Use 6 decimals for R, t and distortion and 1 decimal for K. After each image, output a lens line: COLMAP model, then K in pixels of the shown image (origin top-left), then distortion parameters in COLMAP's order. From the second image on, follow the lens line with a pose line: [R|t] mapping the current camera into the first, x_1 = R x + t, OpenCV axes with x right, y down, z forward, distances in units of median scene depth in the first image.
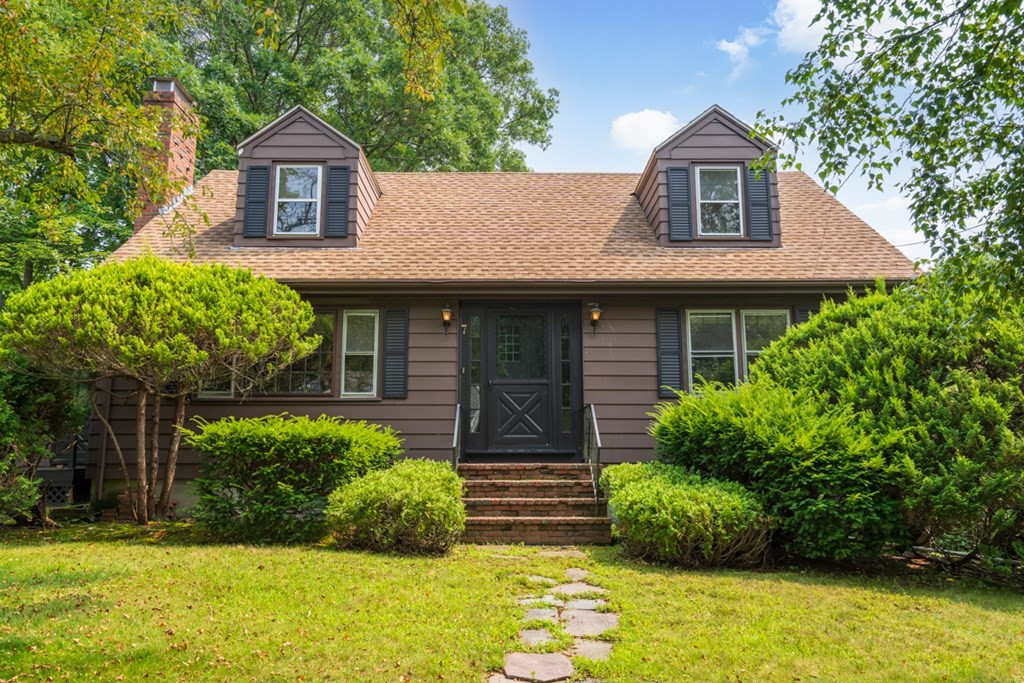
lens RADIAL K [[757.0, 0, 512.0], [0, 757.0, 341.5], [0, 0, 1]] dist [0.010006, 0.000027]
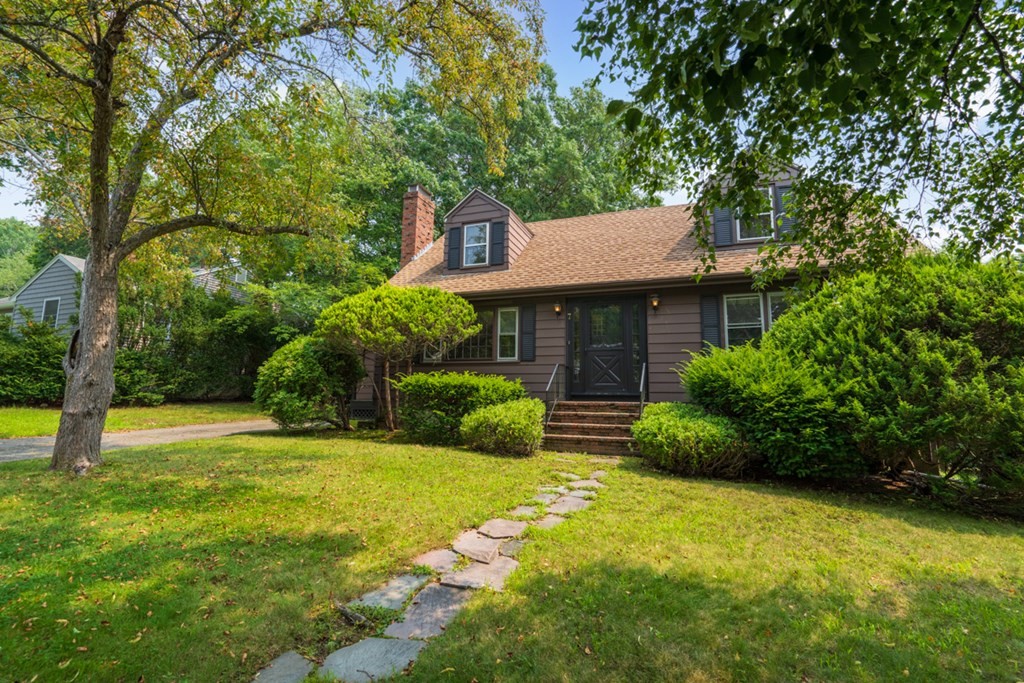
lens RADIAL K [[469.9, 0, 512.0], [0, 469.9, 341.5], [0, 0, 1]] dist [0.001266, 0.000819]
pose [[0.935156, -0.029168, -0.353033, 0.225092], [0.041210, 0.998795, 0.026641, 0.006390], [0.351831, -0.039462, 0.935232, 0.054805]]
